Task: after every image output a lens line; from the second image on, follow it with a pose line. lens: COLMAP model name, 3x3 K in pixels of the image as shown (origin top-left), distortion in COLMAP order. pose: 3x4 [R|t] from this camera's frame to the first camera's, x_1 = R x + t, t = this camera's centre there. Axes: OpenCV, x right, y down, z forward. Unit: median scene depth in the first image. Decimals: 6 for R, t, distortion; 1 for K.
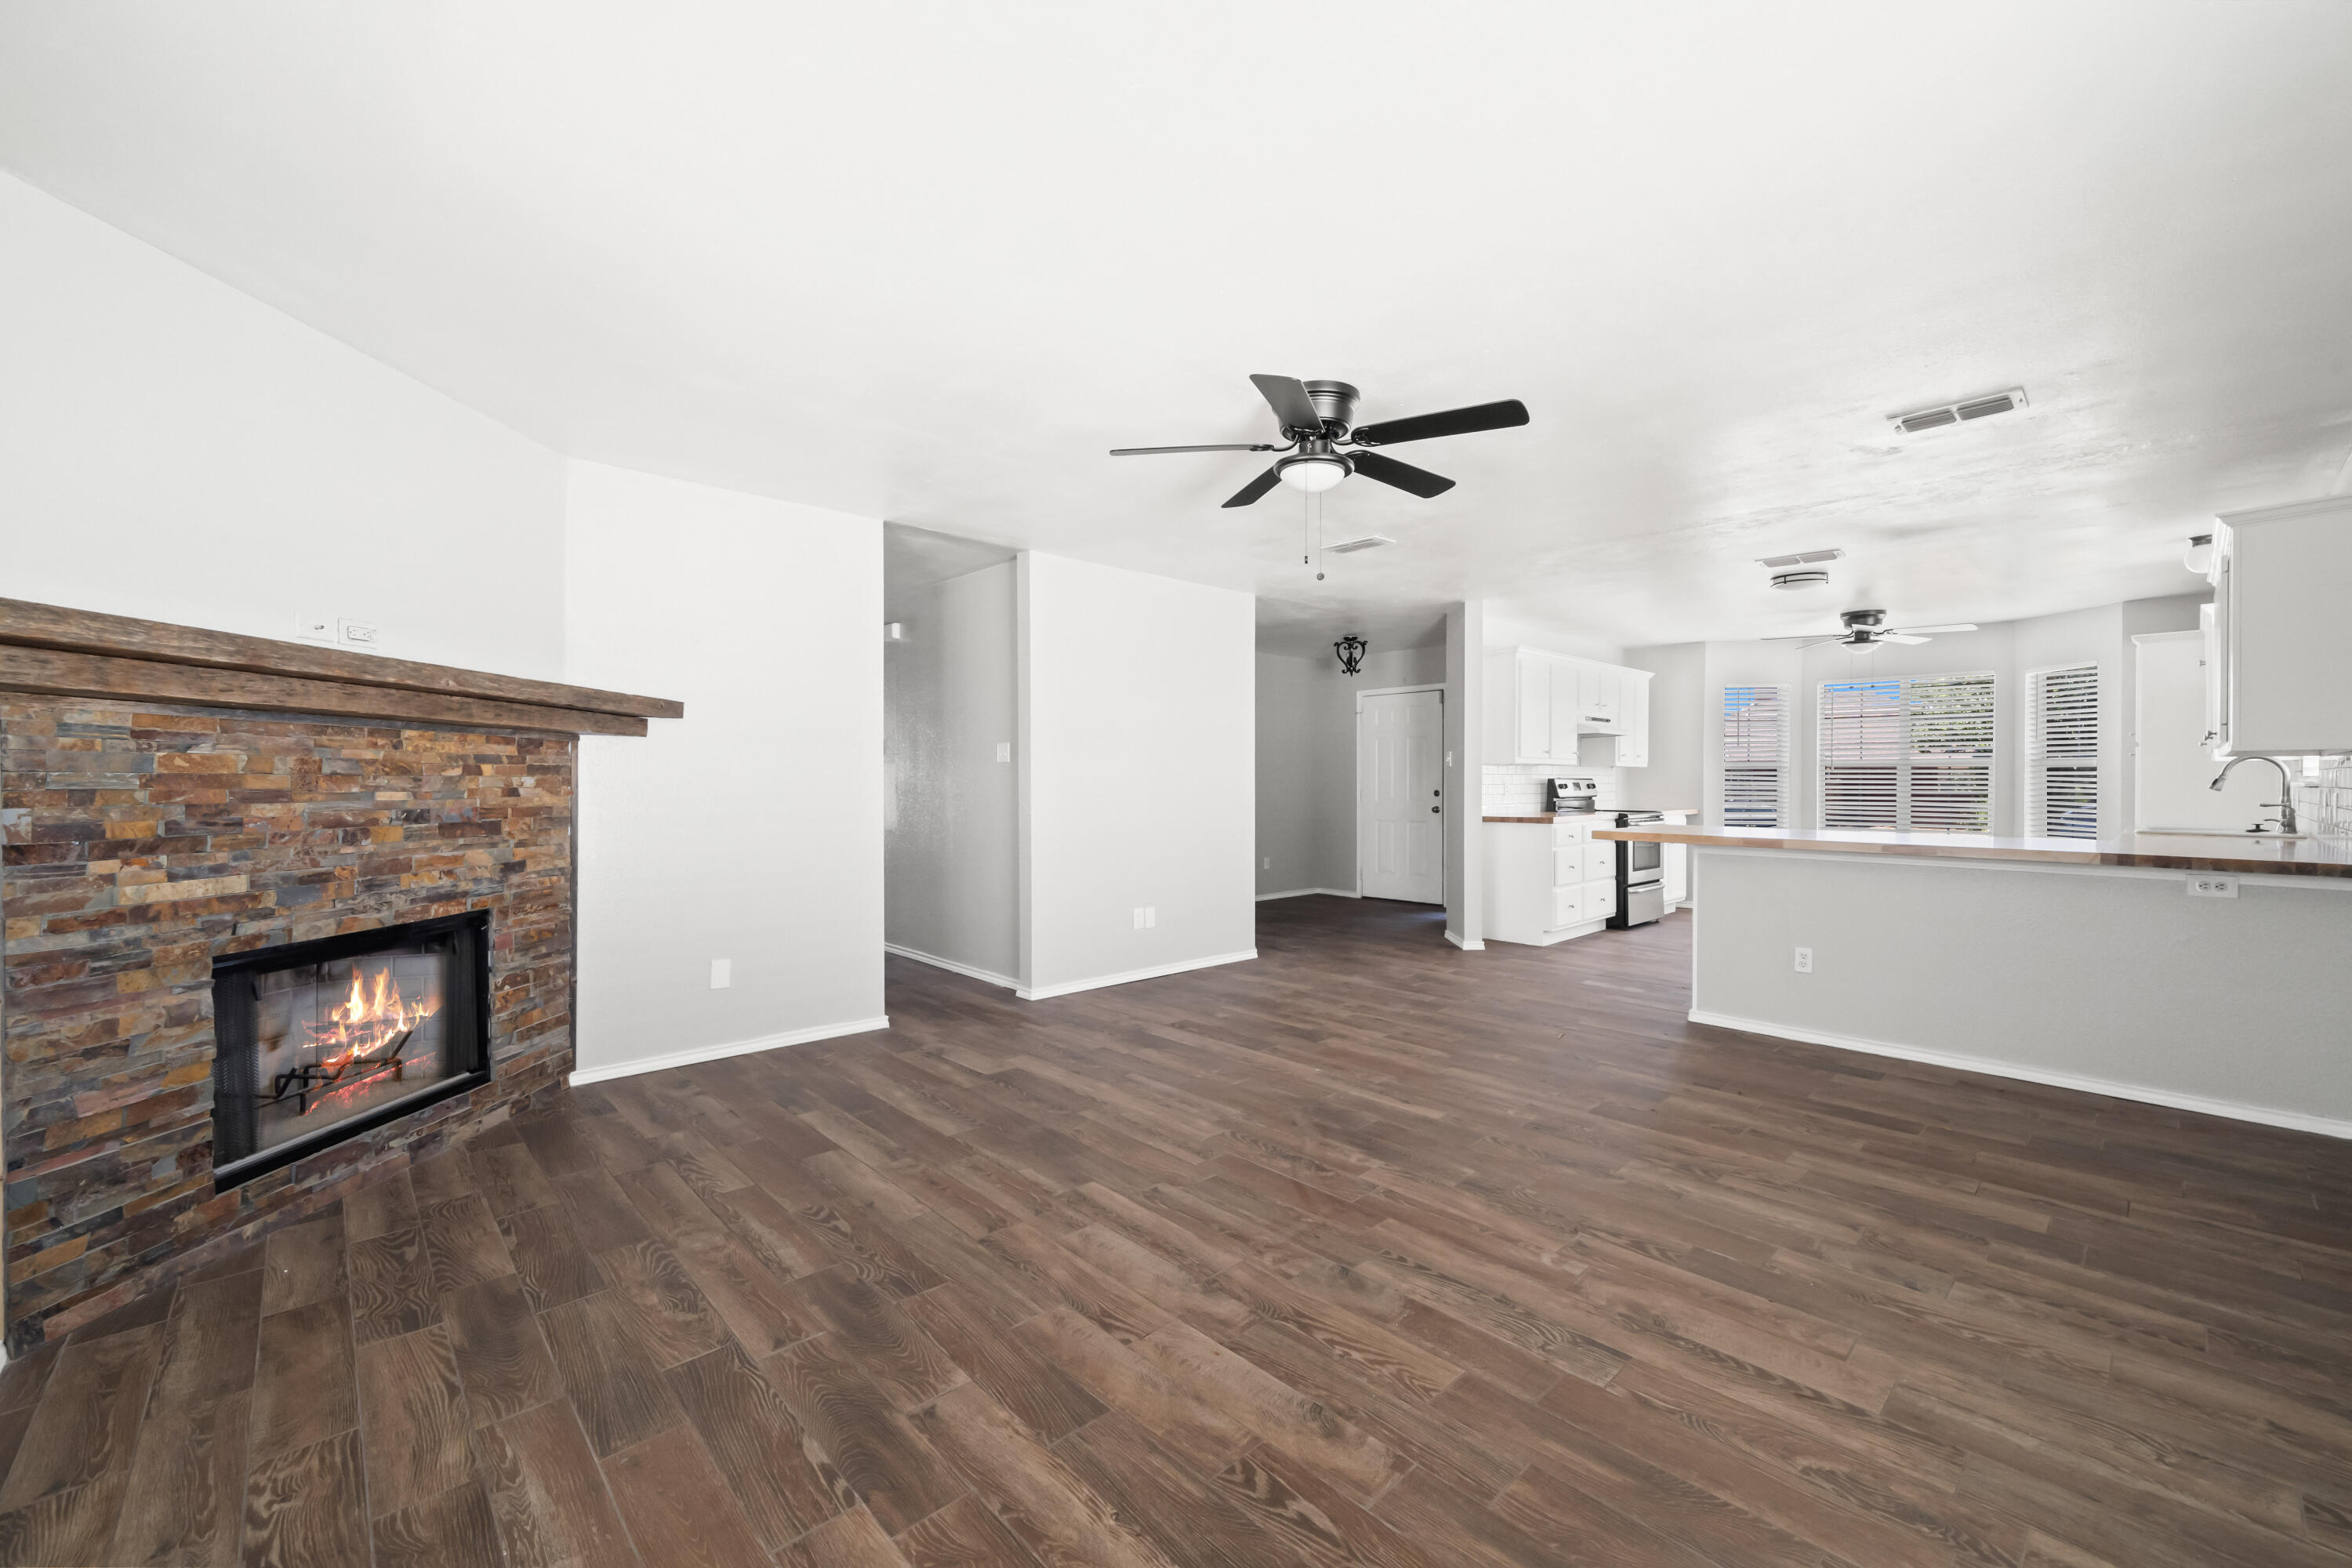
lens RADIAL K [[943.9, 0, 1164.6], [0, 943.9, 786.1], [0, 0, 1]] dist [-0.001680, -0.000437]
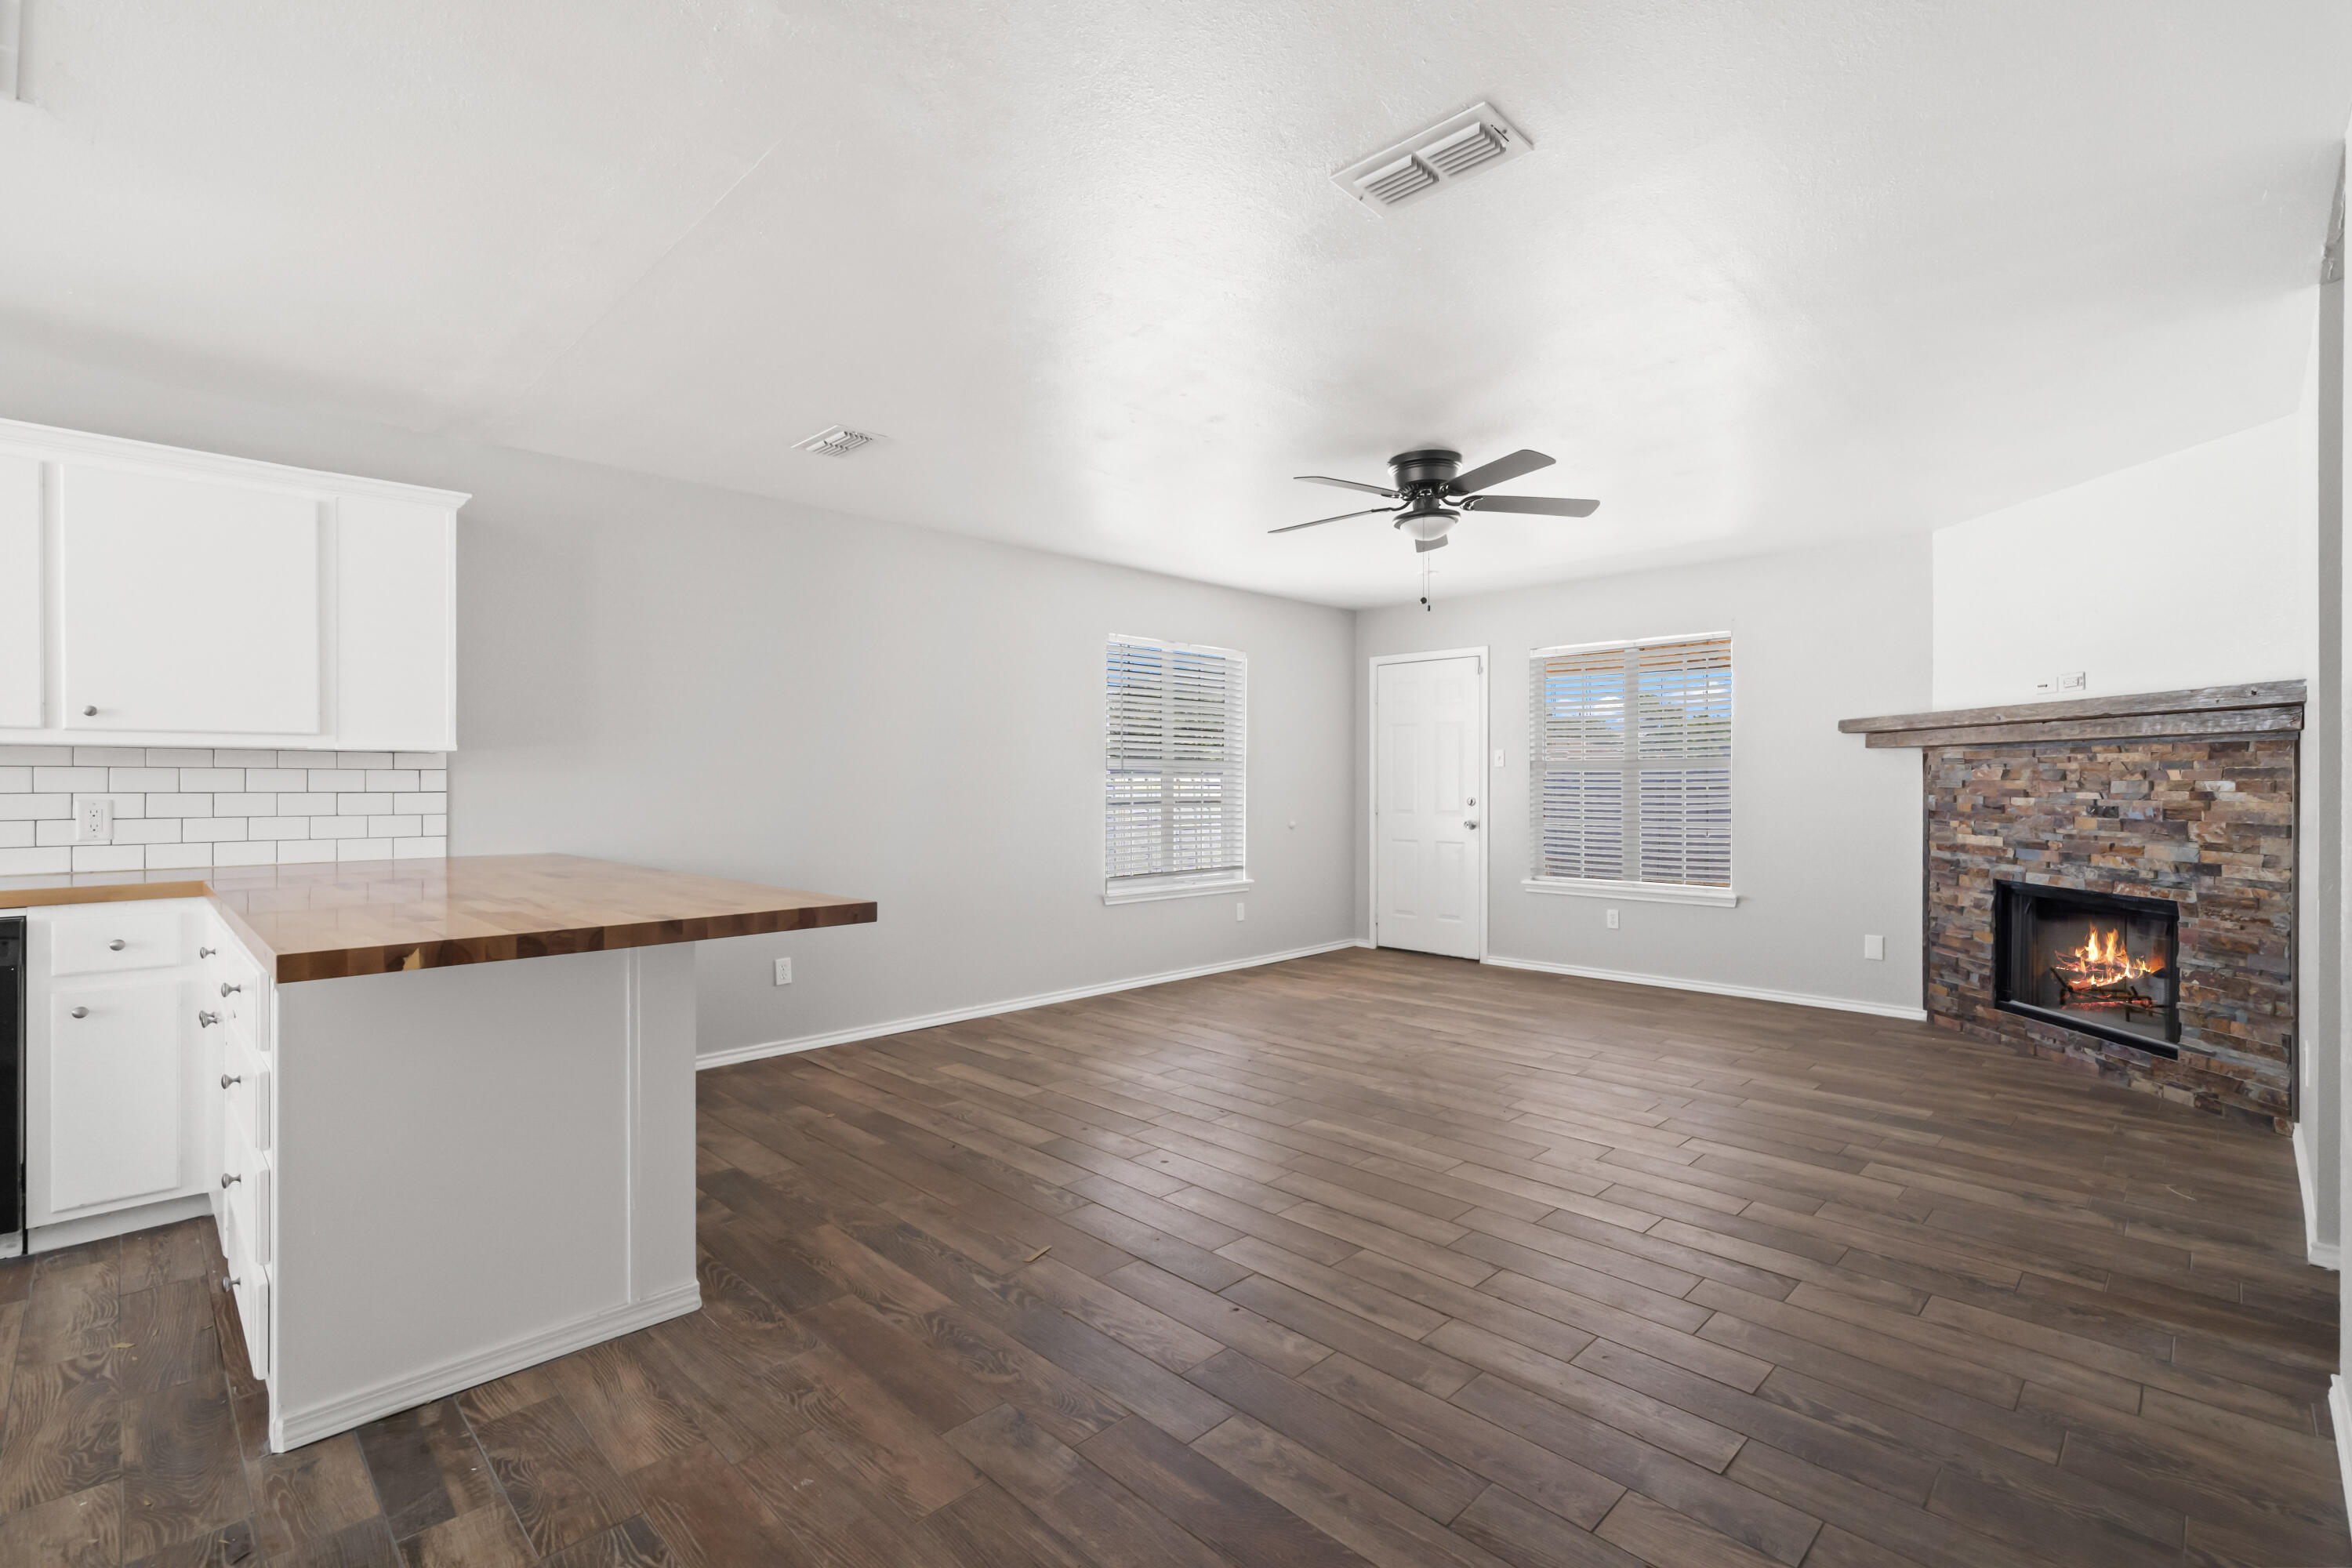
lens RADIAL K [[1057.7, 0, 1176.0], [0, 1057.7, 784.0], [0, 0, 1]] dist [0.000584, 0.000319]
pose [[-0.999095, -0.000701, -0.042540, 0.549814], [-0.001082, 0.999960, 0.008932, -0.017964], [0.042532, 0.008970, -0.999055, 2.412292]]
